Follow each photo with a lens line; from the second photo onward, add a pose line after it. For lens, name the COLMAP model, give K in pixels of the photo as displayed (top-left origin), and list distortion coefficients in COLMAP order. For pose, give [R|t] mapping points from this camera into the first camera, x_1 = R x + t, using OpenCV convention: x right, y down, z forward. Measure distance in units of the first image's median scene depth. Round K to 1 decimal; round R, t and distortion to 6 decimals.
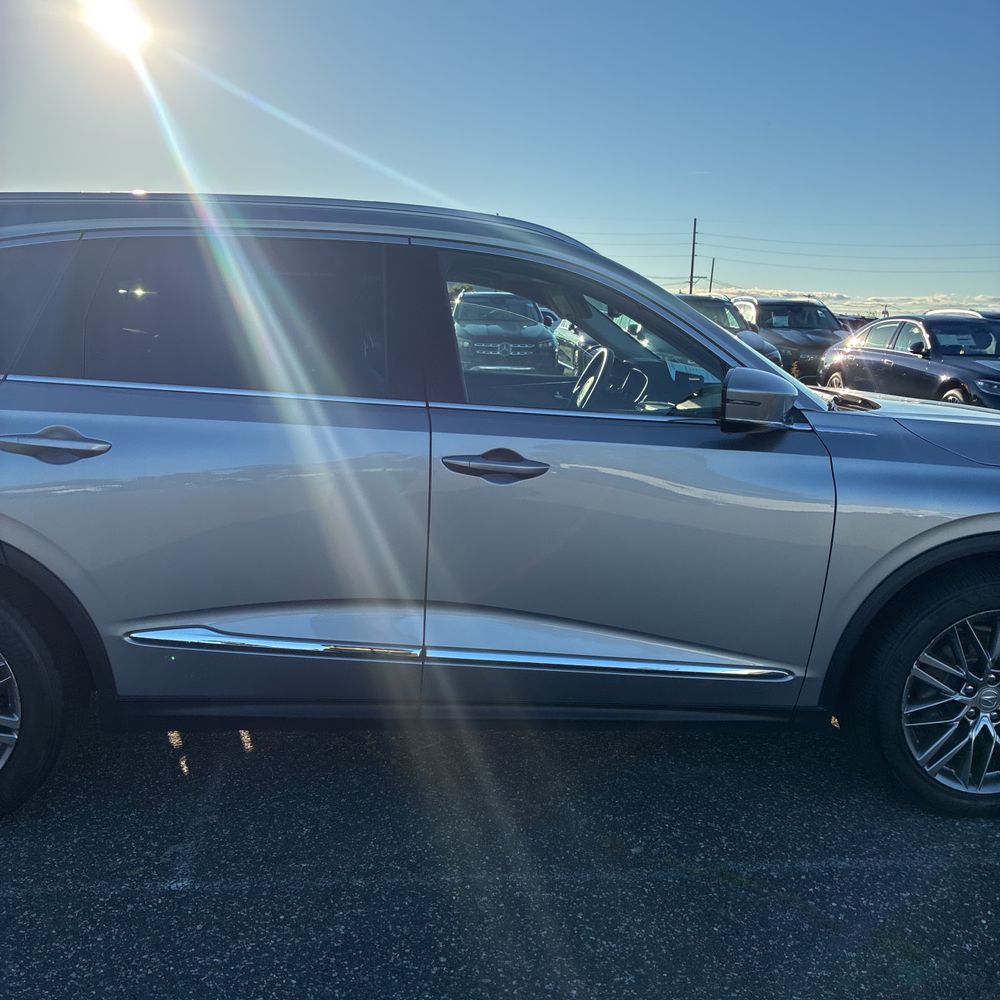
lens RADIAL K [[992.6, 0, 500.0], [0, 992.6, 500.0], [0, 0, 1]] dist [0.073033, -0.103934]
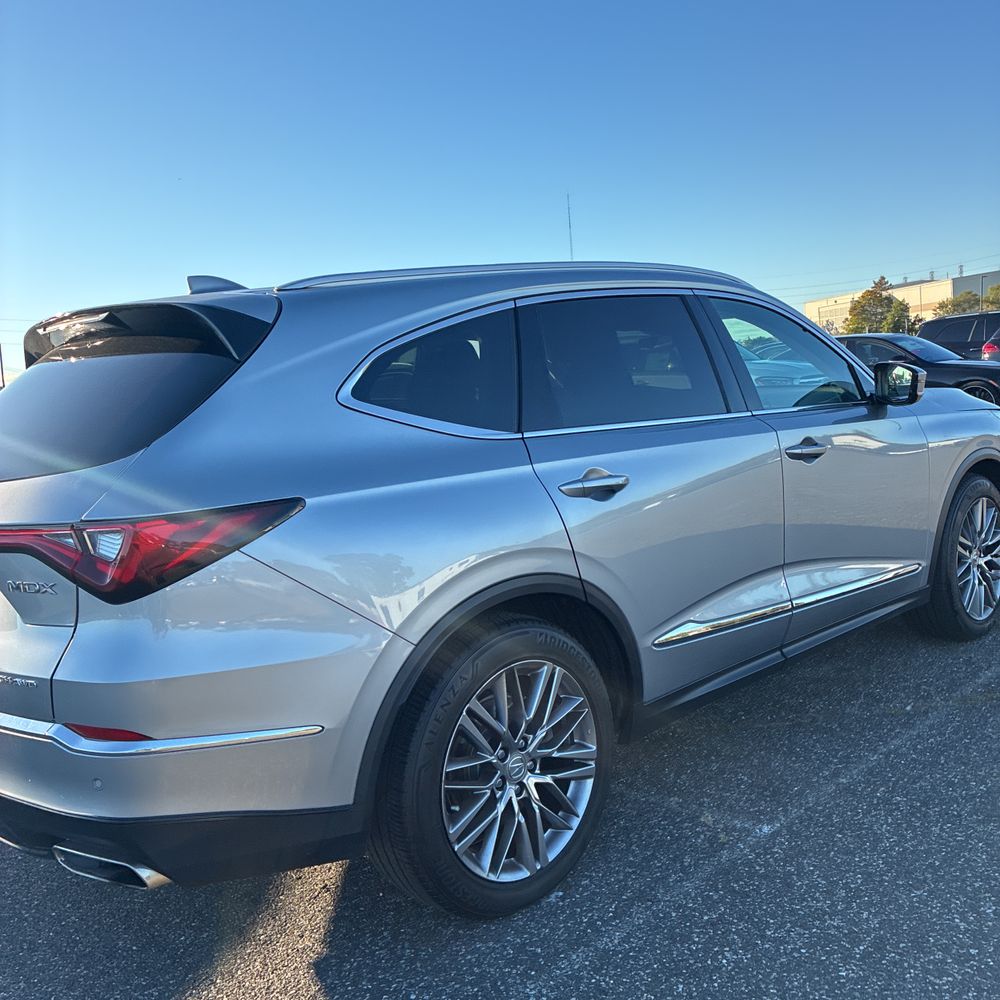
lens RADIAL K [[1013.5, 0, 490.4], [0, 1013.5, 497.8], [0, 0, 1]] dist [0.041028, -0.013652]
pose [[0.774828, -0.171532, 0.608455, -1.146502], [0.221459, 0.975144, -0.007107, -0.055316], [-0.592112, 0.140255, 0.793557, 0.174033]]
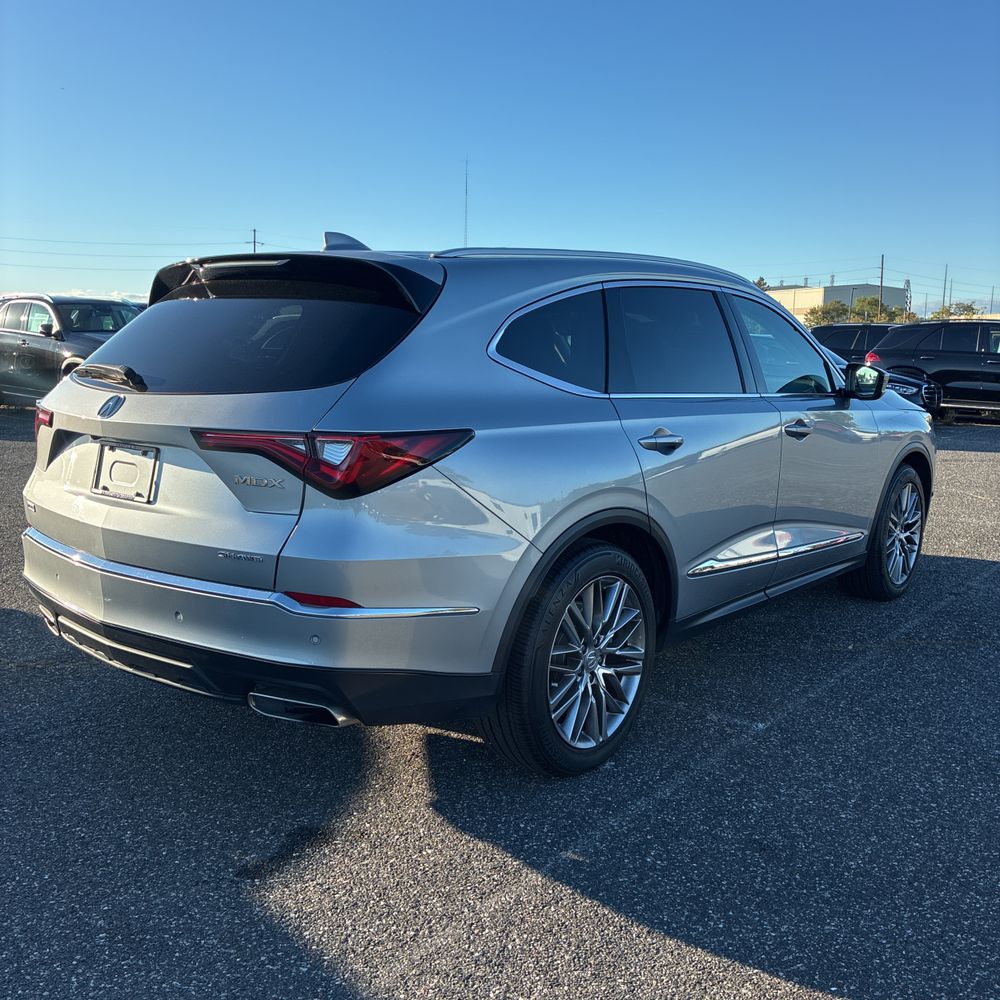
lens RADIAL K [[1014.2, 0, 510.2], [0, 1014.2, 501.6], [0, 0, 1]] dist [0.140415, -0.335308]
pose [[0.690201, -0.136705, 0.710587, -1.494578], [0.140434, 0.988628, 0.053790, -0.072758], [-0.709860, 0.062665, 0.701550, 0.166783]]
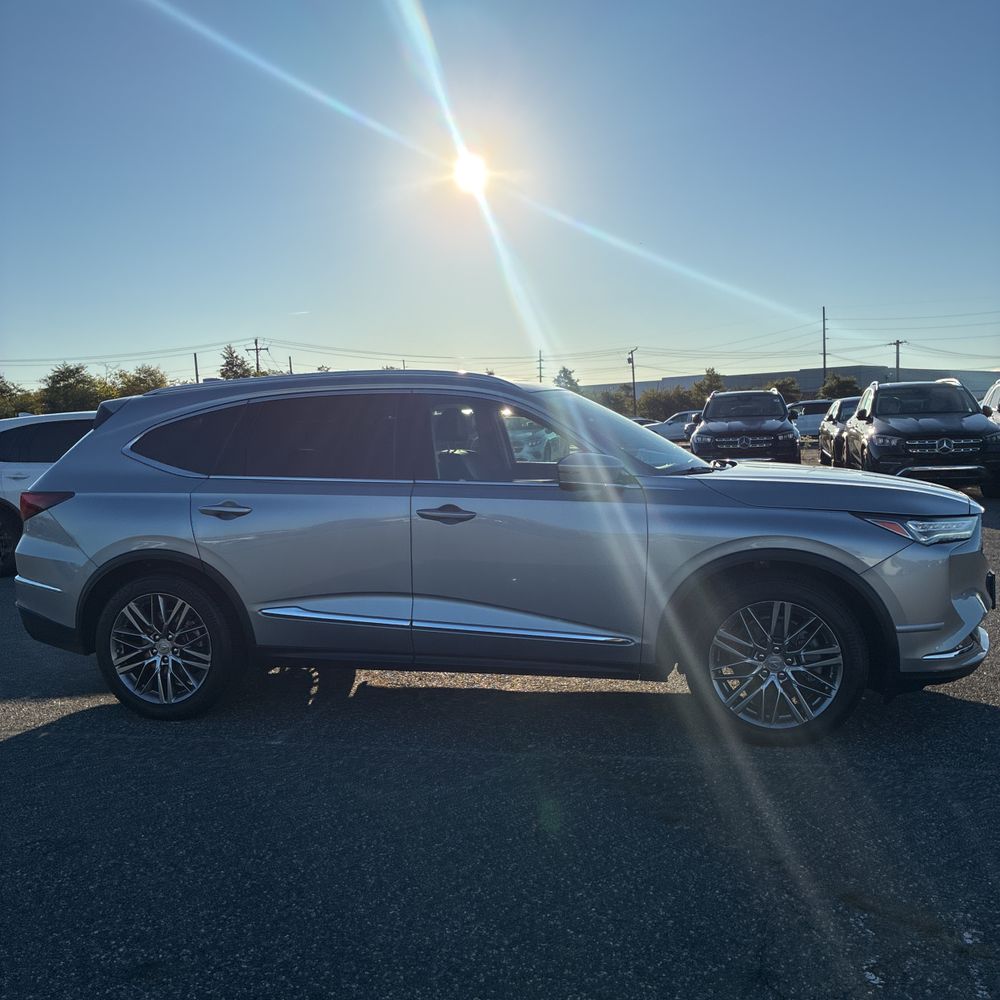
lens RADIAL K [[992.6, 0, 500.0], [0, 992.6, 500.0], [0, 0, 1]] dist [0.073033, -0.103934]
pose [[0.945859, -0.034739, -0.322715, 0.636173], [0.002214, 0.994924, -0.100609, 0.113503], [0.324572, 0.094448, 0.941134, -0.603009]]
